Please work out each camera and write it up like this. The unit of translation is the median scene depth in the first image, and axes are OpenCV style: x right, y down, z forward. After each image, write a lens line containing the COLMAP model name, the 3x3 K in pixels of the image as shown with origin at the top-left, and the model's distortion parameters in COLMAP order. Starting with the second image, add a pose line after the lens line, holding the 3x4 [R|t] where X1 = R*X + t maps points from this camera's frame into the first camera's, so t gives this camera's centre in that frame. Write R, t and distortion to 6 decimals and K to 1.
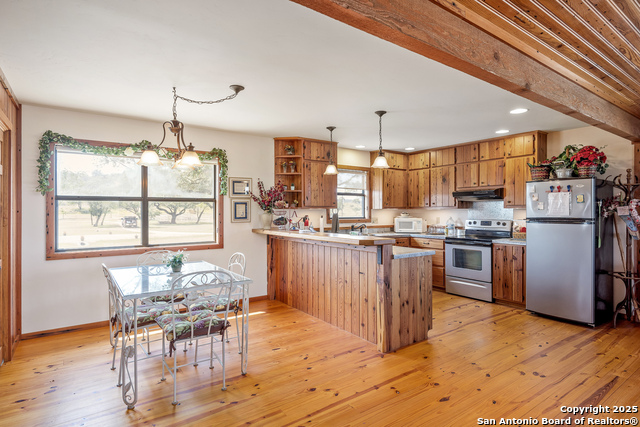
lens RADIAL K [[343.9, 0, 322.1], [0, 343.9, 211.5], [0, 0, 1]] dist [-0.004243, -0.000644]
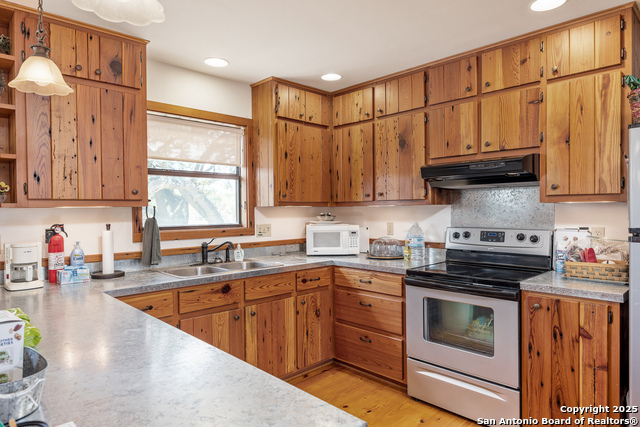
lens RADIAL K [[402.3, 0, 318.9], [0, 402.3, 214.6], [0, 0, 1]] dist [0.008151, 0.002238]
pose [[0.990268, -0.008021, 0.138943, 0.170909], [0.006786, 0.999933, 0.009361, -0.001182], [-0.139009, -0.008327, 0.990256, 0.487171]]
